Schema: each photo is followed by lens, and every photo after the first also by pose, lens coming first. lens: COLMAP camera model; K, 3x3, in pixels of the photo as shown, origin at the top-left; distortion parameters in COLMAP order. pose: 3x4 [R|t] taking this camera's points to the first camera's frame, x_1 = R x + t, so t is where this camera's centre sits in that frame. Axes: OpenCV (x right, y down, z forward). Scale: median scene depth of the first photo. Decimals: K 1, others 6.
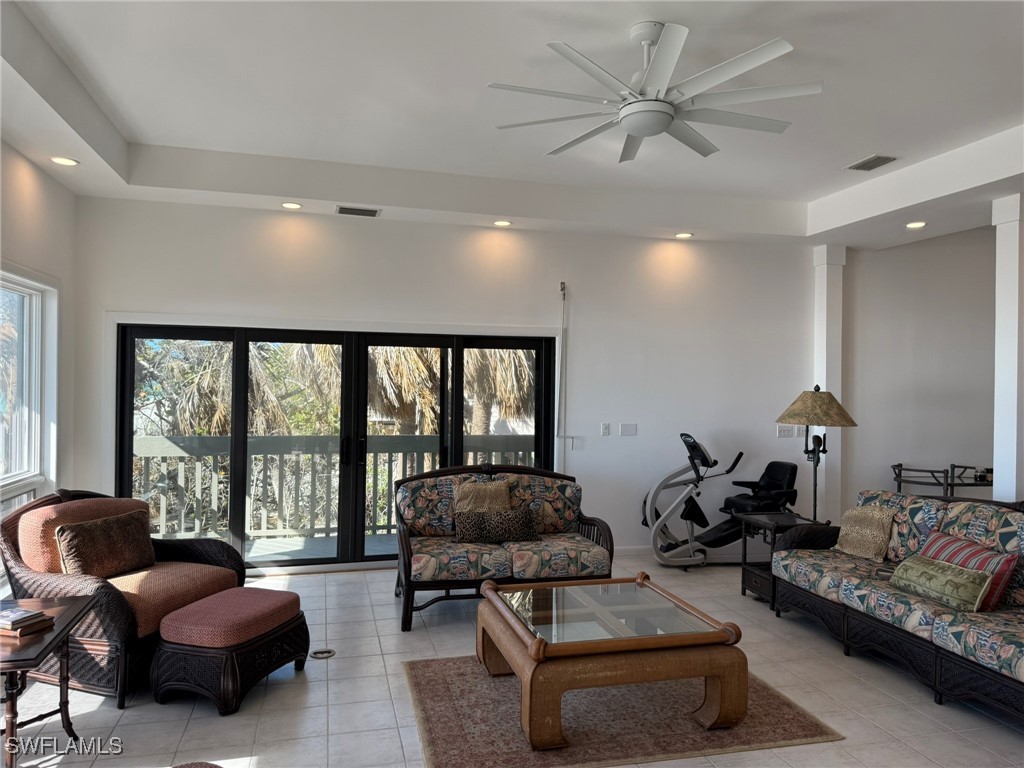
lens RADIAL K [[722.6, 0, 516.1], [0, 722.6, 381.5], [0, 0, 1]] dist [0.043355, -0.050767]
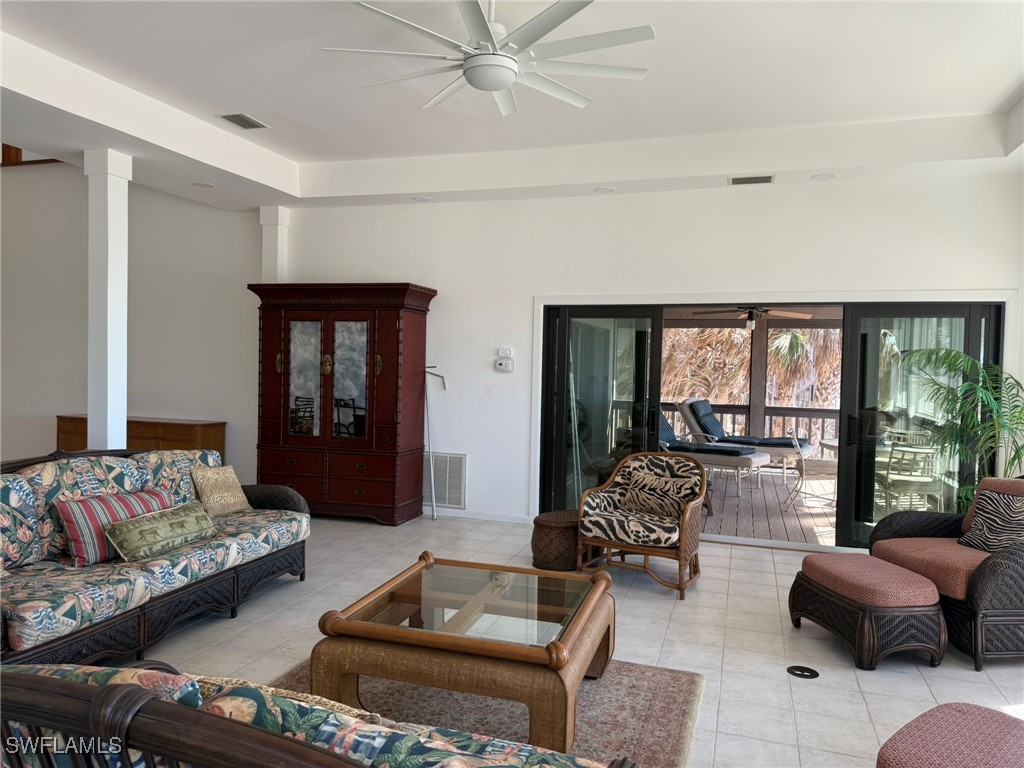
lens RADIAL K [[722.6, 0, 511.5], [0, 722.6, 381.3], [0, 0, 1]] dist [0.043355, -0.050767]
pose [[-0.836989, -0.036722, 0.545986, -0.332682], [-0.023089, 0.999227, 0.031811, 0.029925], [-0.546733, 0.014019, -0.837190, 1.522661]]
